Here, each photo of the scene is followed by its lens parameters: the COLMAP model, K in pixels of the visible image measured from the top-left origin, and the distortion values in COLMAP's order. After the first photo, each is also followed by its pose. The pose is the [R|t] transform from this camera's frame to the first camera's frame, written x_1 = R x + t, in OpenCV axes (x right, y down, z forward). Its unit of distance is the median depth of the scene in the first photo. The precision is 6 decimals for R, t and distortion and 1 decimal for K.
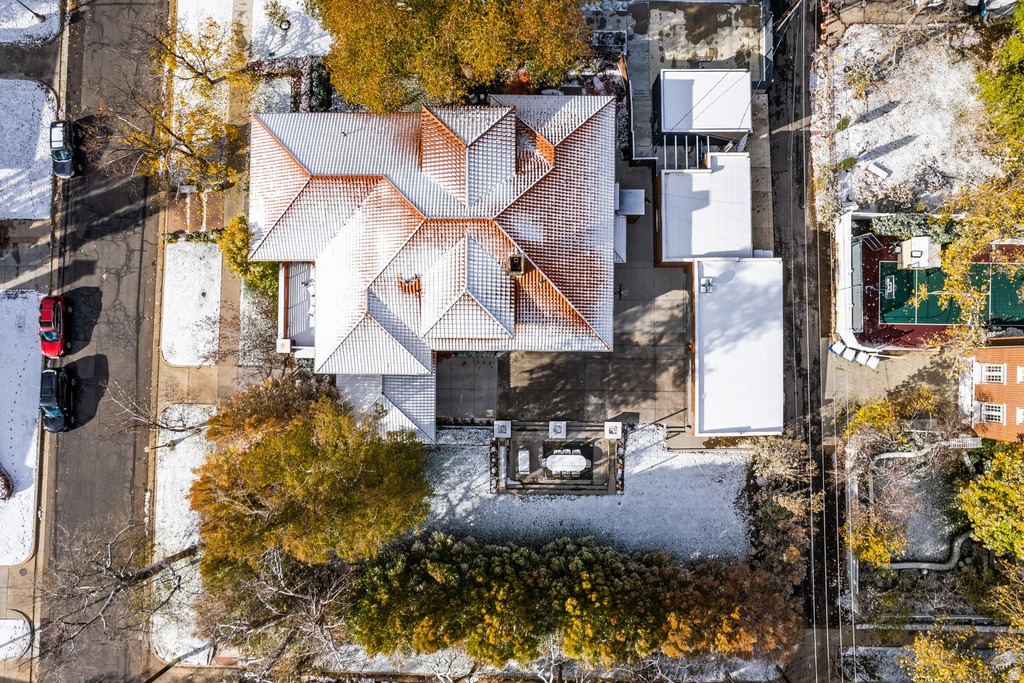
lens RADIAL K [[658.7, 0, 512.0], [0, 658.7, 341.5], [0, 0, 1]] dist [-0.075862, 0.082726]
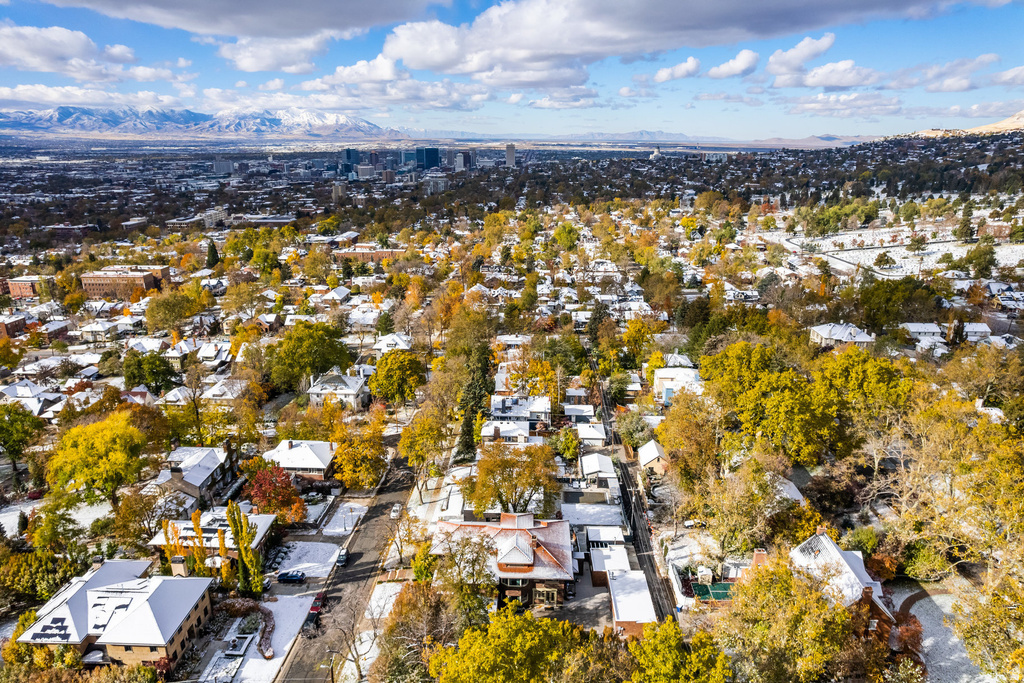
lens RADIAL K [[658.7, 0, 512.0], [0, 658.7, 341.5], [0, 0, 1]] dist [-0.075862, 0.082726]
pose [[0.999569, 0.017228, -0.023790, -0.029858], [-0.027886, 0.302220, -0.952830, 1.924189], [-0.009226, 0.953083, 0.302570, -0.540331]]
